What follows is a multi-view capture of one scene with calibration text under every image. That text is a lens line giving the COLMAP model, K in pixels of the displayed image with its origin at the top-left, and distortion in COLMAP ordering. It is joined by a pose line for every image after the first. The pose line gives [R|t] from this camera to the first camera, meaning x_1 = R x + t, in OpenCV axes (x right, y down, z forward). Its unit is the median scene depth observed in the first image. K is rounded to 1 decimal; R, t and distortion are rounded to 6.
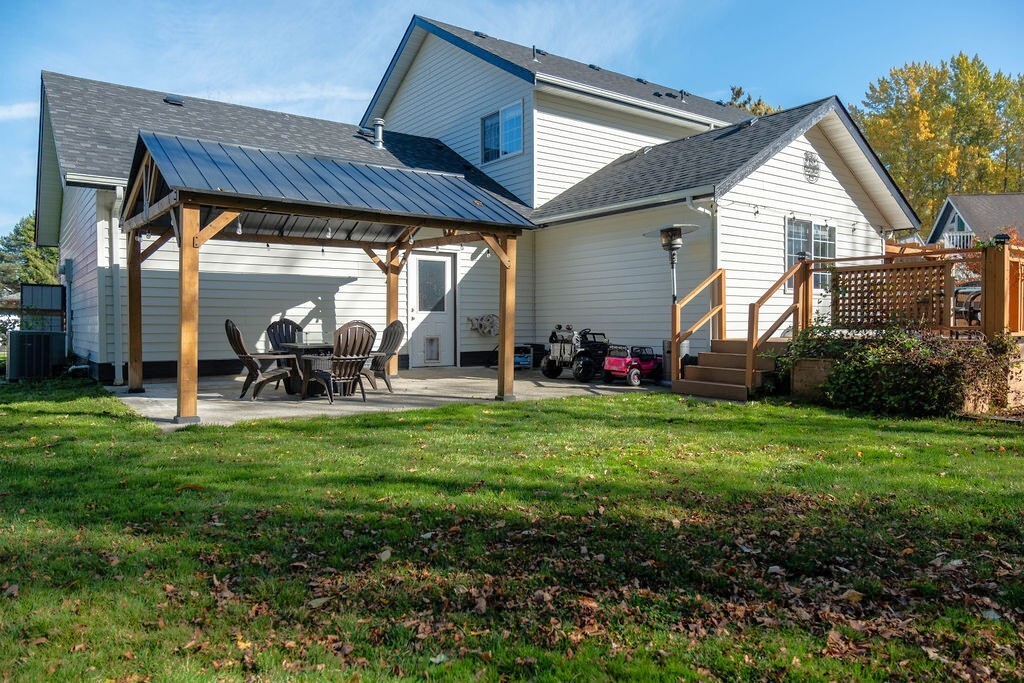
lens RADIAL K [[716.2, 0, 509.9], [0, 716.2, 342.1], [0, 0, 1]] dist [-0.008646, -0.003983]
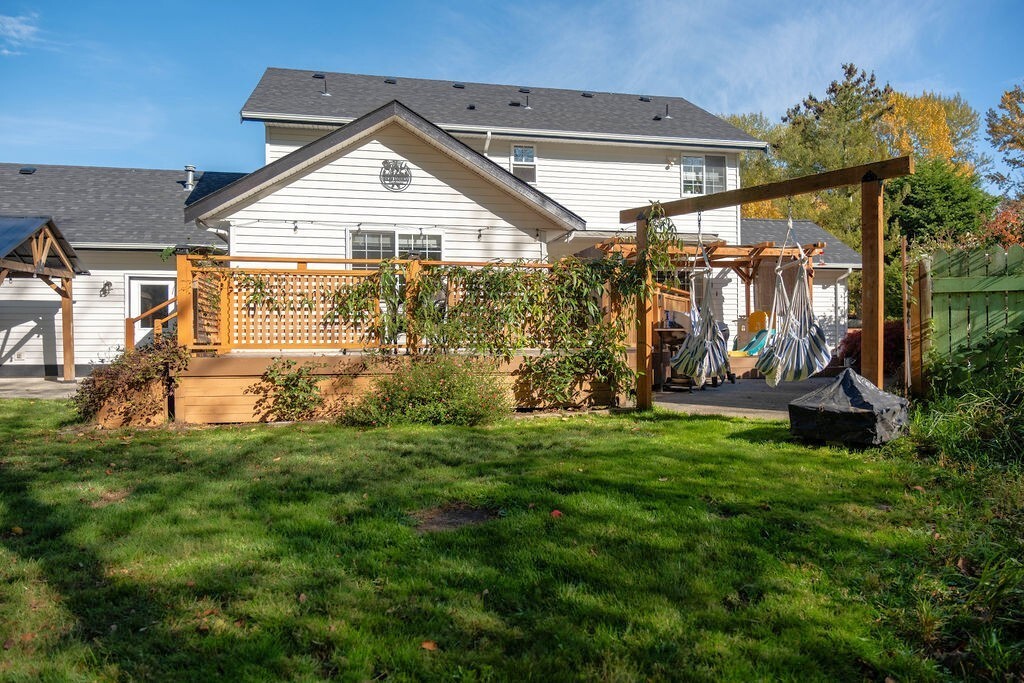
lens RADIAL K [[716.2, 0, 513.4], [0, 716.2, 340.2], [0, 0, 1]] dist [-0.008646, -0.003983]
pose [[0.912719, -0.001914, -0.408583, 0.141132], [-0.008643, 0.999675, -0.023991, 0.000072], [0.408496, 0.025428, 0.912406, 0.027240]]
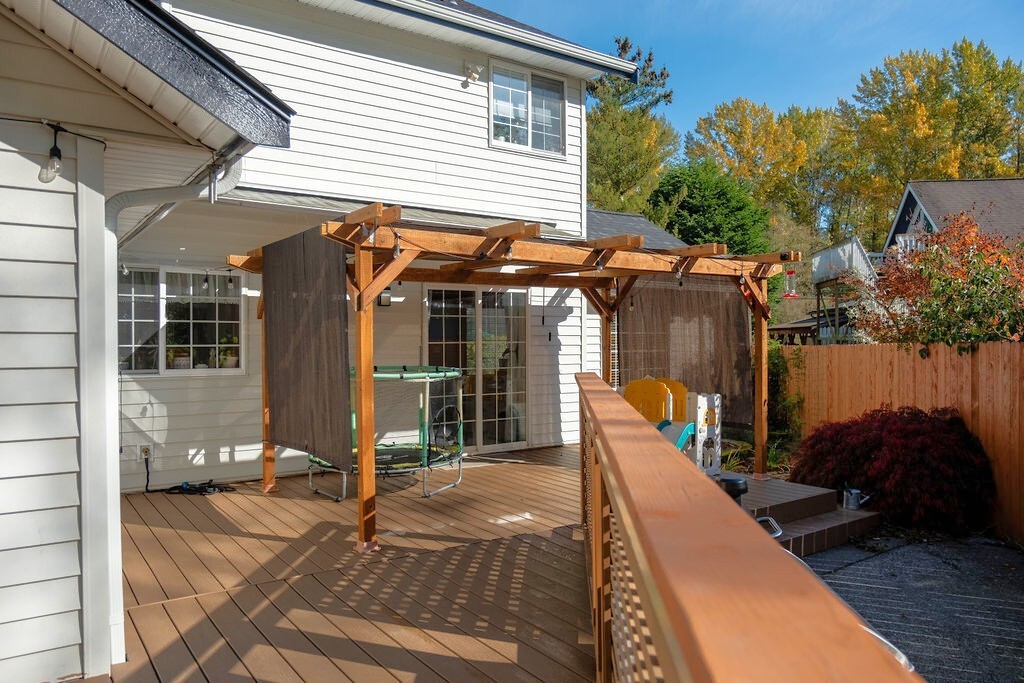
lens RADIAL K [[716.2, 0, 522.9], [0, 716.2, 338.8], [0, 0, 1]] dist [-0.008646, -0.003983]
pose [[0.999927, 0.003757, -0.011477, 0.106370], [-0.004023, 0.999723, -0.023194, -0.016292], [0.011387, 0.023239, 0.999665, 0.132531]]
